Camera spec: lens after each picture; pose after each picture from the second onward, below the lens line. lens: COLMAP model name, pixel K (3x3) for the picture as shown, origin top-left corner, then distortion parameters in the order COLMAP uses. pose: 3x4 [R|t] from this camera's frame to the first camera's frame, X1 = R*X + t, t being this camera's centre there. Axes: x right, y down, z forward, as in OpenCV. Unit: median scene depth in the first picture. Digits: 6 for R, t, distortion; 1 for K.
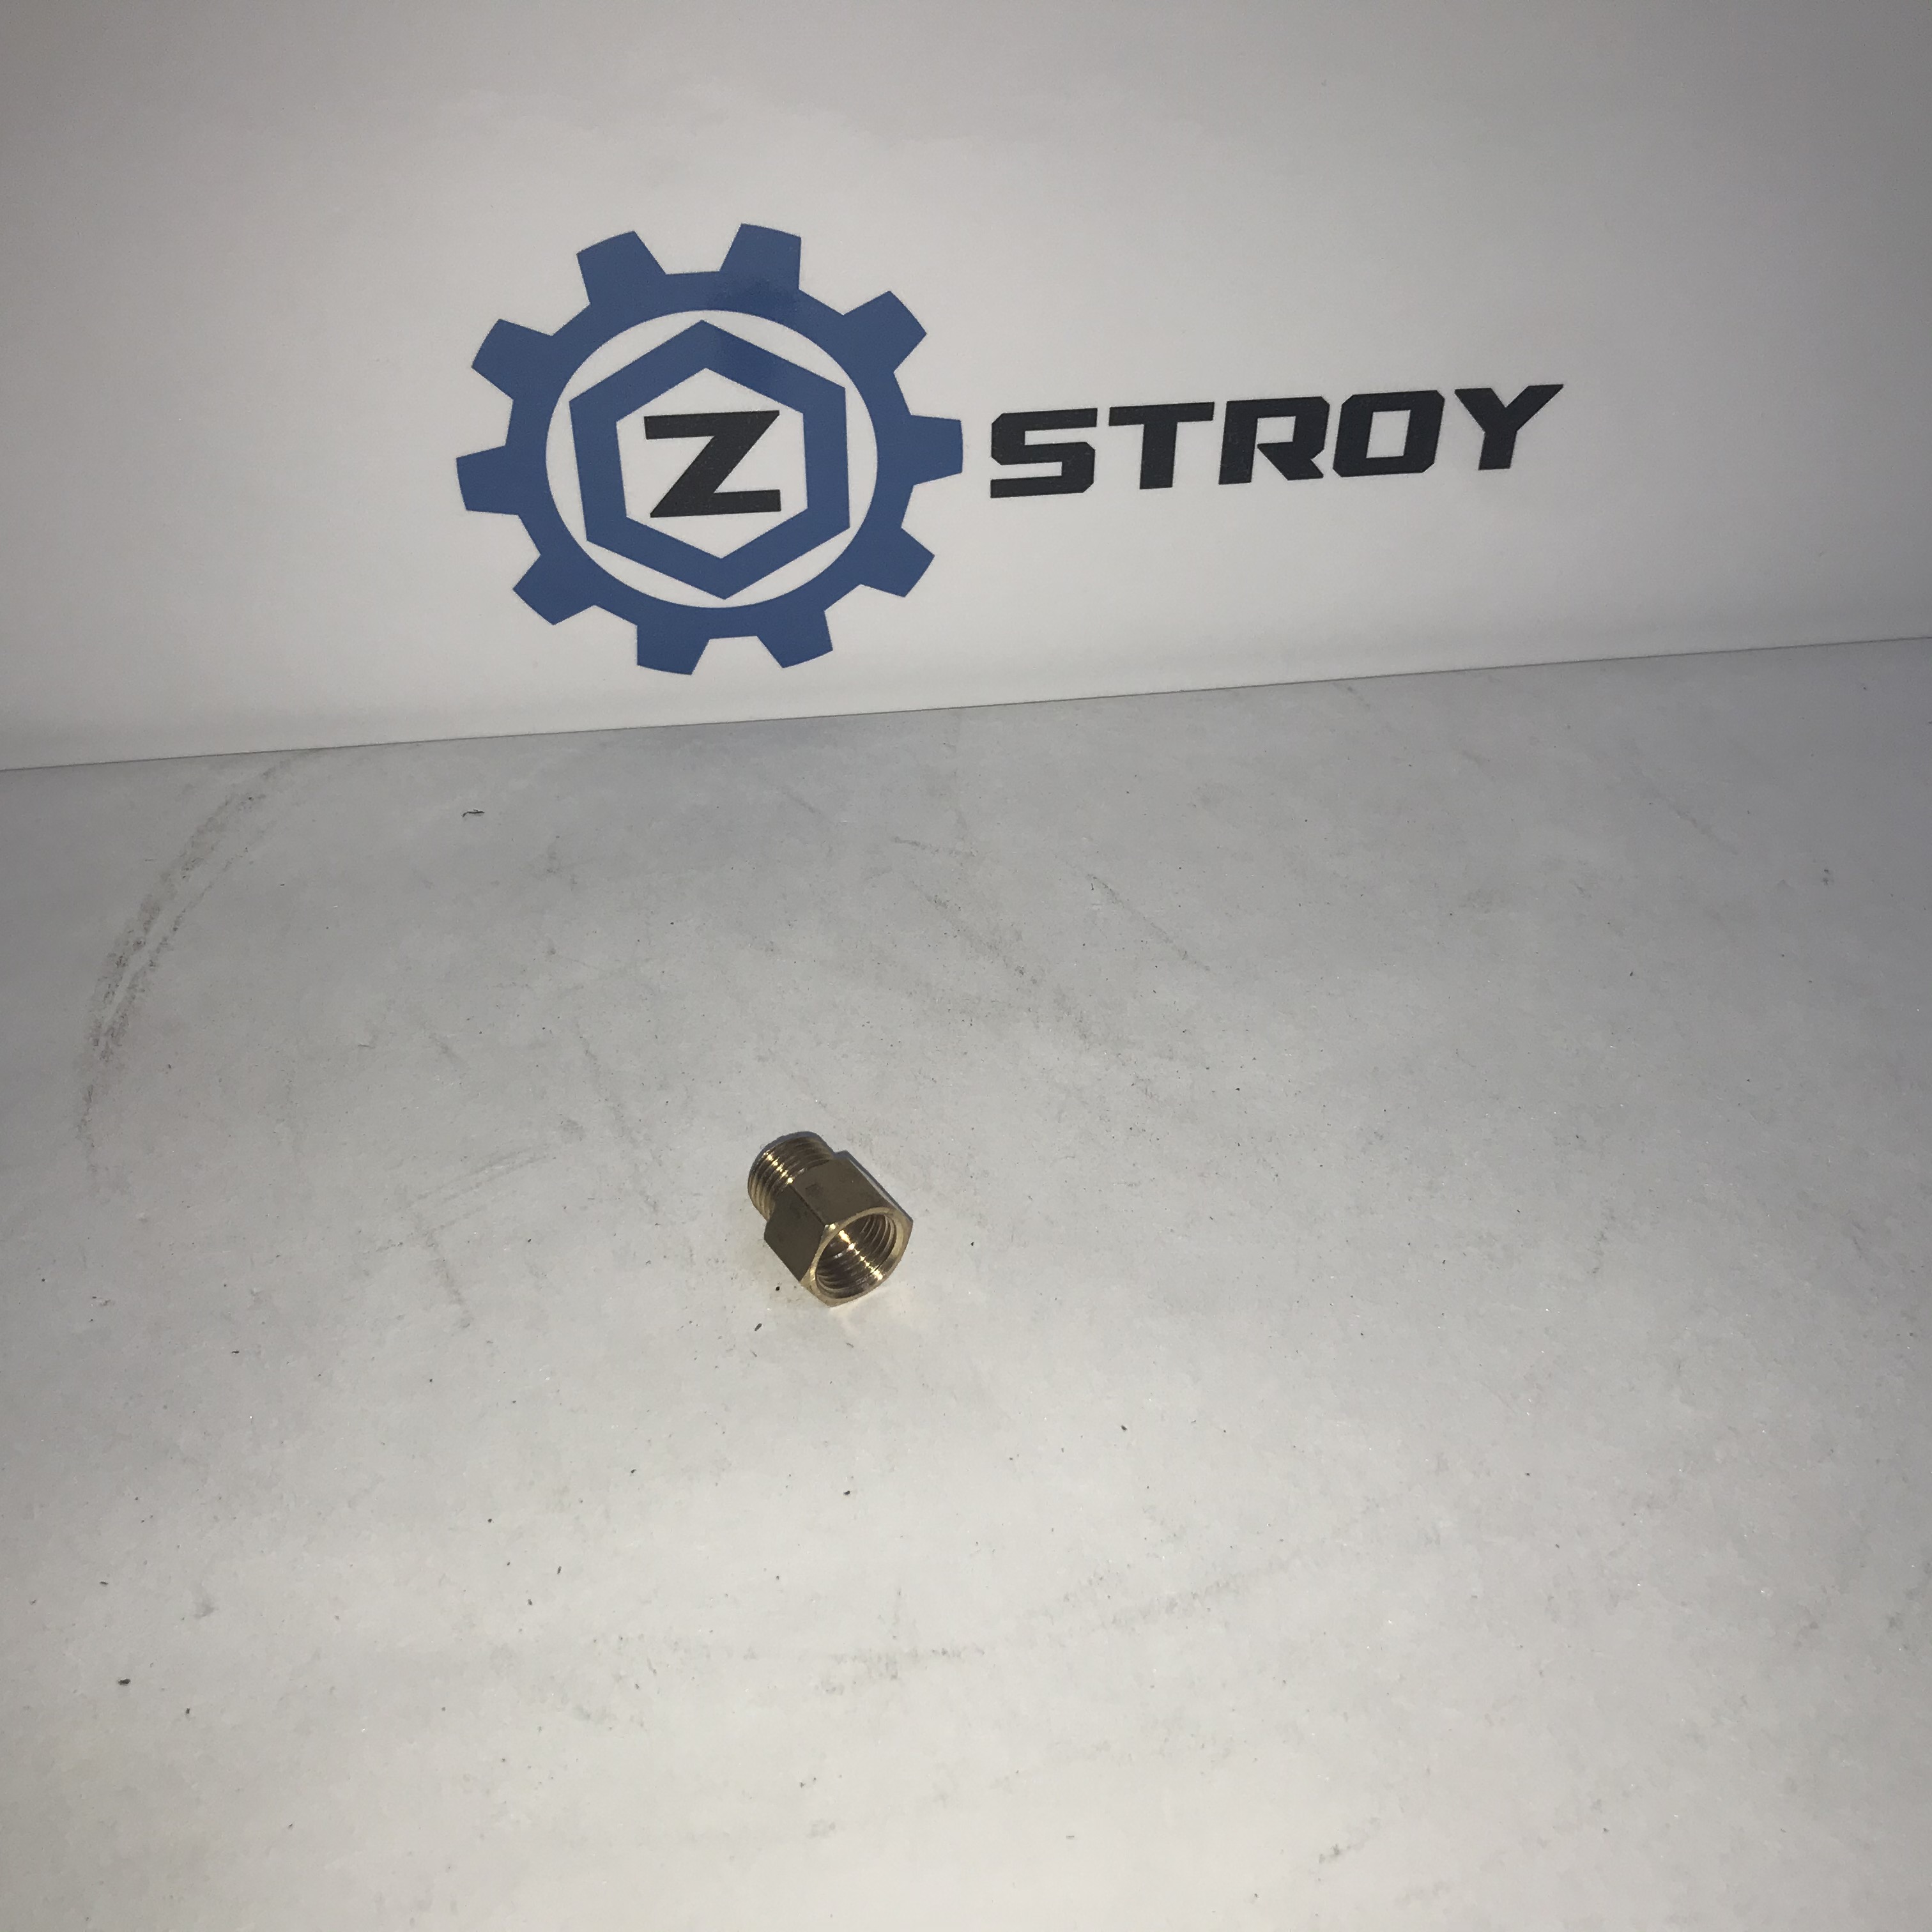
lens RADIAL K [[2236.8, 0, 966.0], [0, 2236.8, 966.0], [0, 0, 1]] dist [0.082619, -0.182126]
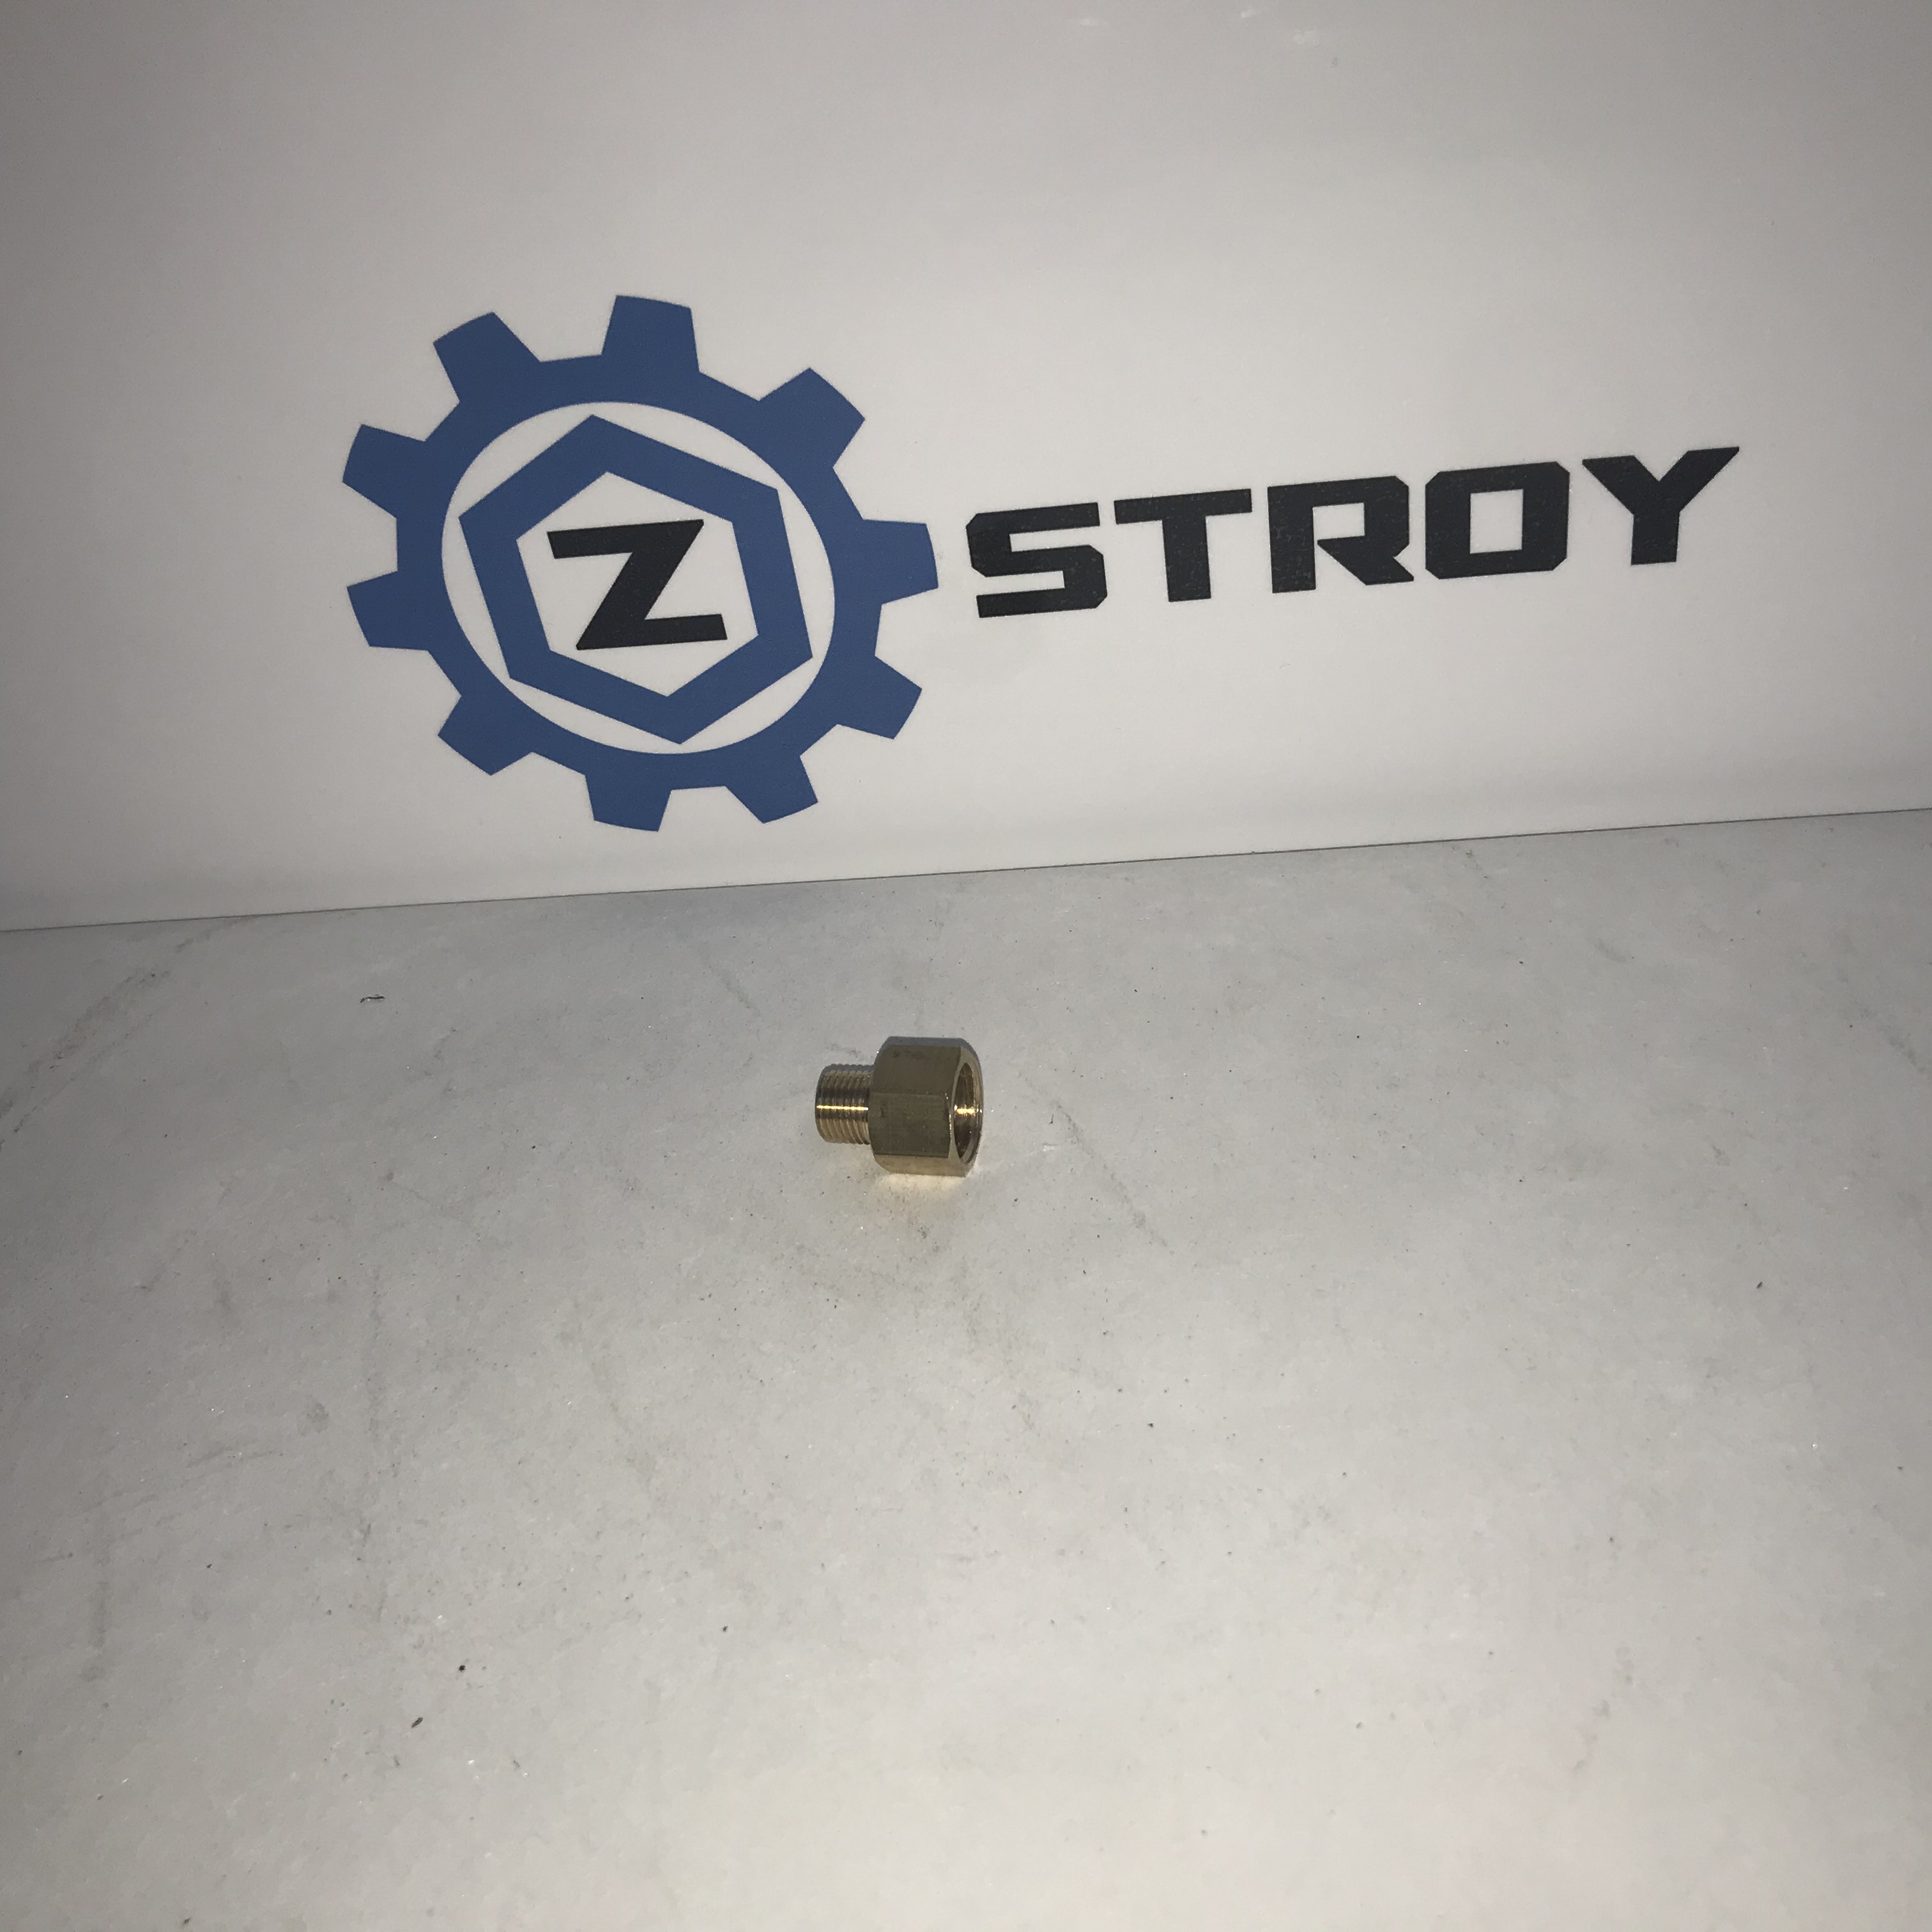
lens RADIAL K [[2236.8, 0, 966.0], [0, 2236.8, 966.0], [0, 0, 1]] dist [0.082619, -0.182126]
pose [[0.964203, 0.020228, -0.264394, 0.221984], [-0.027698, 0.999315, -0.024557, -0.065625], [0.263716, 0.031001, 0.964102, 0.236444]]
